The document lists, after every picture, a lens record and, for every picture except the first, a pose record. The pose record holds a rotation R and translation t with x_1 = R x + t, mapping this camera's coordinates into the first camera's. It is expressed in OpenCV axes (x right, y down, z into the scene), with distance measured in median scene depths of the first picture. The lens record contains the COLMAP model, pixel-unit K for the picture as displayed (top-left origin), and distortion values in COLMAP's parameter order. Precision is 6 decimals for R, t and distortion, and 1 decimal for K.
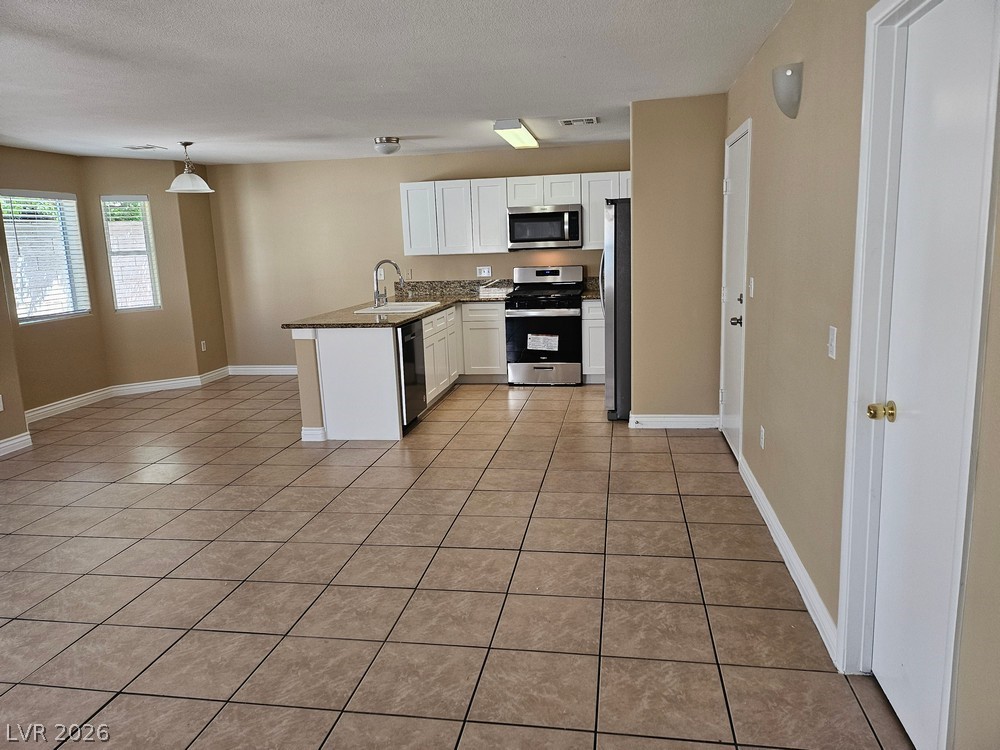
lens RADIAL K [[709.2, 0, 500.0], [0, 709.2, 375.0], [0, 0, 1]] dist [0.048716, -0.003102]
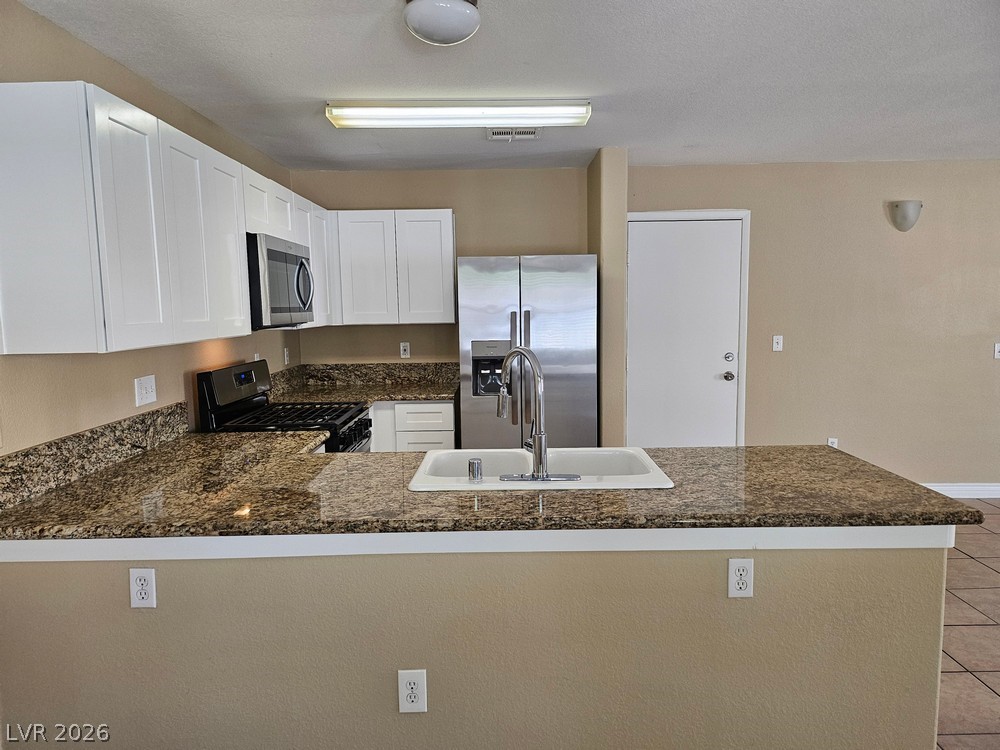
lens RADIAL K [[709.2, 0, 500.0], [0, 709.2, 375.0], [0, 0, 1]] dist [0.048716, -0.003102]
pose [[-0.212643, -0.059130, 0.975339, -0.432007], [0.201468, 0.974067, 0.102977, -0.157588], [-0.956135, 0.218397, -0.195215, 0.914023]]
